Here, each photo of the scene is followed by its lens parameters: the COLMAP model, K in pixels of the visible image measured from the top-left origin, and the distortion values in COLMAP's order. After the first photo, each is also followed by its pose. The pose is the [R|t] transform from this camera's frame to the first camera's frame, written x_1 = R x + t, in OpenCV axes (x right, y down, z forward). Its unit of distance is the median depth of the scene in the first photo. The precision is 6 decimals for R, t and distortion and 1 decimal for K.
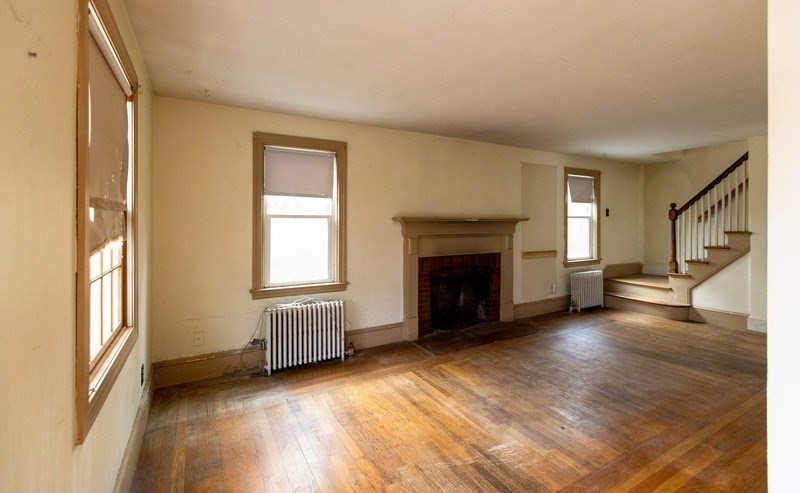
lens RADIAL K [[359.4, 0, 402.4], [0, 359.4, 221.6], [0, 0, 1]] dist [0.001989, -0.000653]
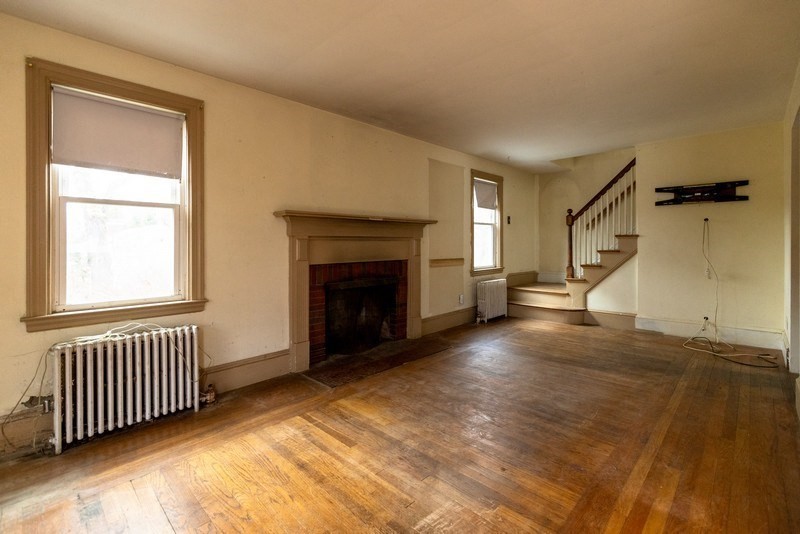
lens RADIAL K [[366.1, 0, 401.1], [0, 366.1, 245.0], [0, 0, 1]] dist [0.003538, -0.001195]
pose [[0.960440, -0.004818, 0.278446, 0.016182], [0.003764, 0.999984, 0.004322, 0.060116], [-0.278462, -0.003103, 0.960442, 0.199394]]
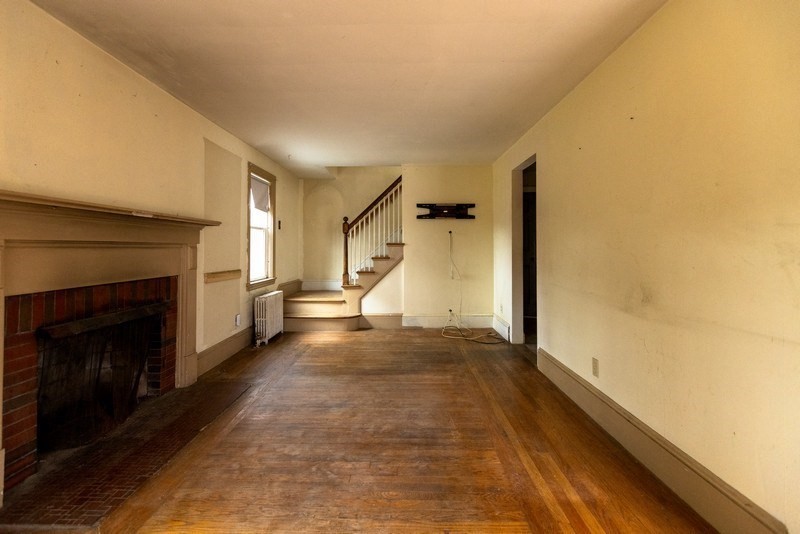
lens RADIAL K [[366.1, 0, 398.2], [0, 366.1, 243.0], [0, 0, 1]] dist [0.003538, -0.001195]
pose [[0.513757, 0.010917, 0.857866, -0.088436], [0.001623, 0.999905, -0.013696, 0.052249], [-0.857934, 0.008429, 0.513690, 0.462579]]
